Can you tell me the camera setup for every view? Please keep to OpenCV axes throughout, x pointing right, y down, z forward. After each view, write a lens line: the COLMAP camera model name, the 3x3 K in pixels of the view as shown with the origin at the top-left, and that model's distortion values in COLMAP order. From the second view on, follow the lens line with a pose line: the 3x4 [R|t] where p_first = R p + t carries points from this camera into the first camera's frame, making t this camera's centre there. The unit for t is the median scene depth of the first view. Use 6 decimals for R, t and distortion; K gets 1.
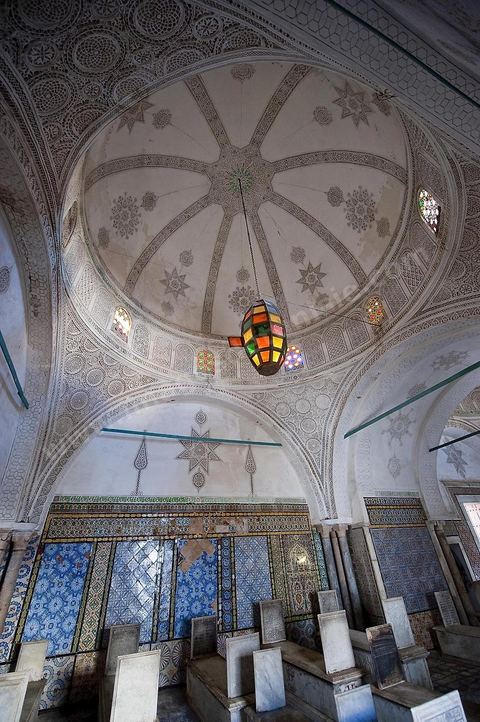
lens RADIAL K [[298.5, 0, 240.0], [0, 298.5, 361.0], [0, 0, 1]] dist [-0.001875, -0.000379]
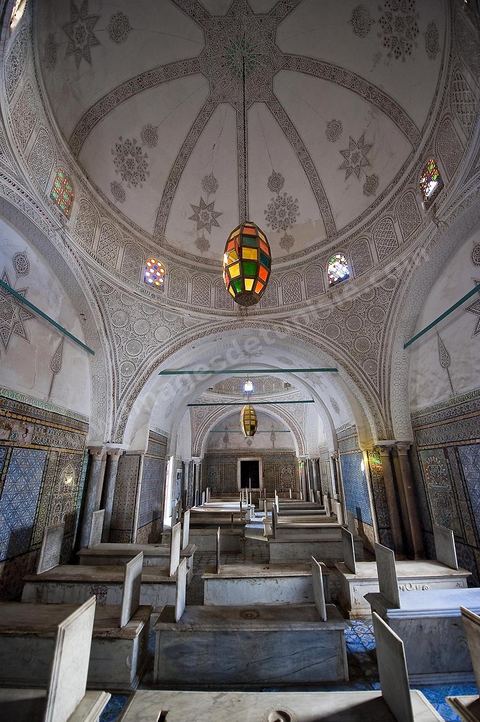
lens RADIAL K [[298.5, 0, 240.0], [0, 298.5, 361.0], [0, 0, 1]] dist [-0.001875, -0.000379]
pose [[0.384885, 0.372635, 0.844397, -0.444684], [-0.526136, 0.840252, -0.130988, 0.225234], [-0.758317, -0.393853, 0.519457, 0.307970]]
